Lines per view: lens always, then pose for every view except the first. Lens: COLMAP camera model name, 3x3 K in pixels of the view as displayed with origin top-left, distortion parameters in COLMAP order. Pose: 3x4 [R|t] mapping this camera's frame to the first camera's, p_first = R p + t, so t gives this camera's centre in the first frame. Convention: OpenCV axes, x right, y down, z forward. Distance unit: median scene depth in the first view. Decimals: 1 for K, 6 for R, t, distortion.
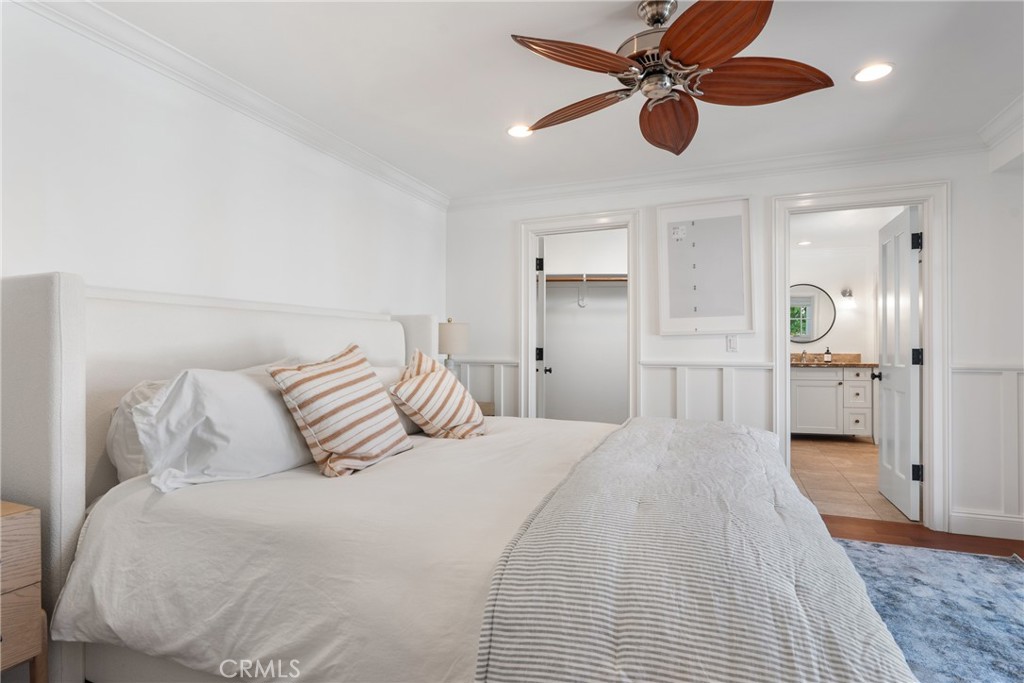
lens RADIAL K [[521.3, 0, 501.7], [0, 521.3, 339.5], [0, 0, 1]] dist [-0.014480, -0.004497]
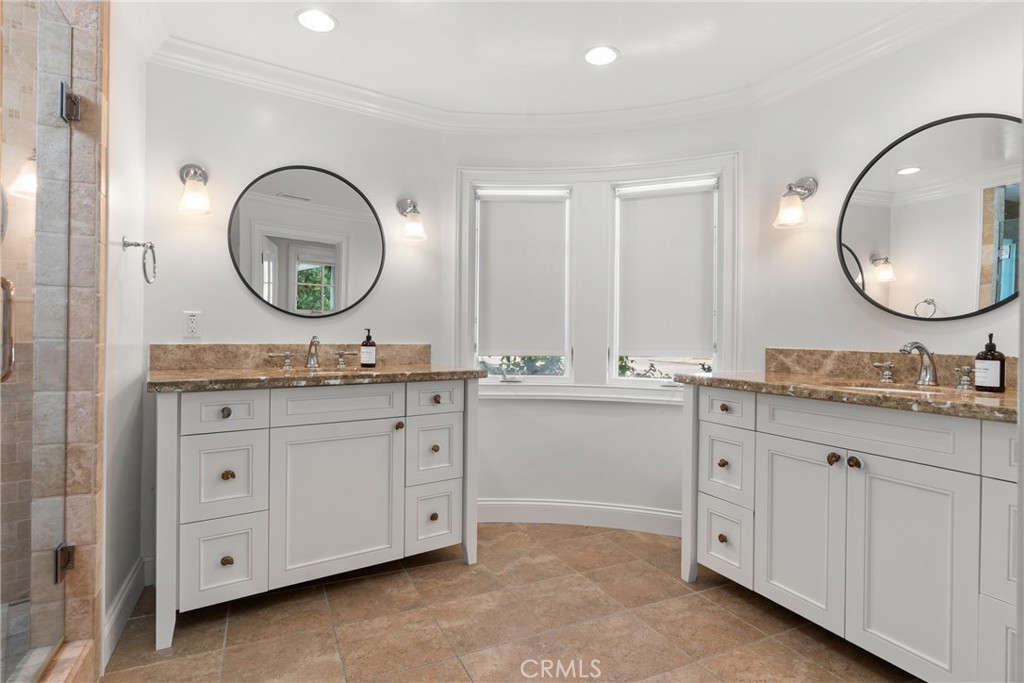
lens RADIAL K [[521.3, 0, 501.7], [0, 521.3, 339.9], [0, 0, 1]] dist [-0.014480, -0.004497]
pose [[0.665621, 0.001894, 0.746288, 0.840167], [-0.019658, 0.999694, 0.014997, 0.032391], [-0.746031, -0.024653, 0.665455, 1.382114]]
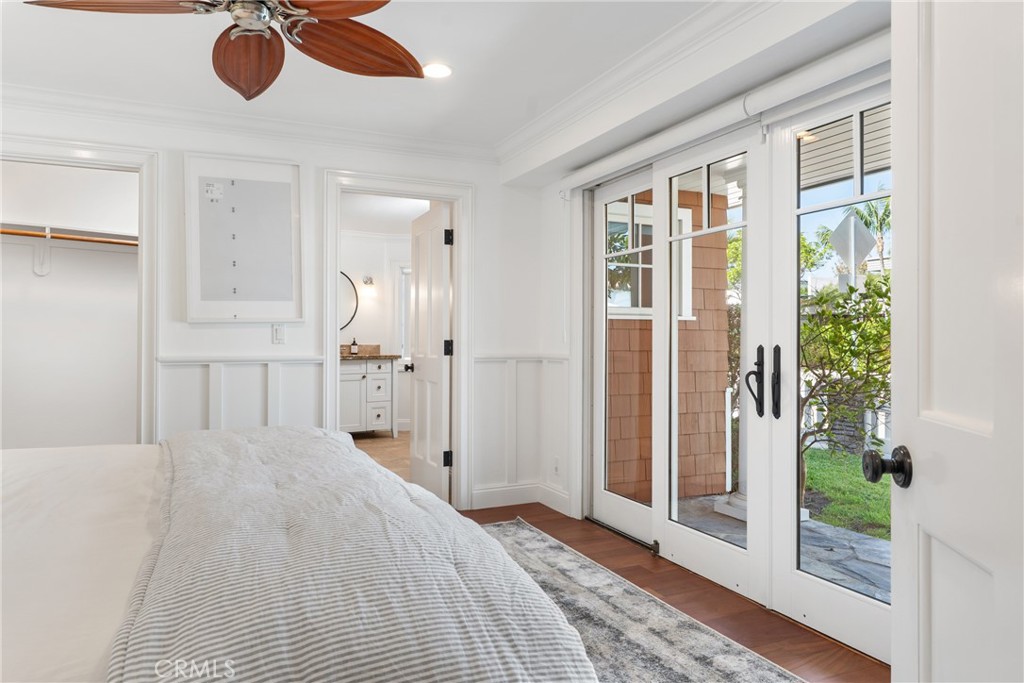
lens RADIAL K [[667.2, 0, 511.0], [0, 667.2, 336.1], [0, 0, 1]] dist [-0.009398, 0.007699]
pose [[0.663946, 0.003578, 0.747772, -0.140175], [-0.013533, 0.999882, 0.007232, -0.002282], [-0.747658, -0.014921, 0.663916, 0.004527]]
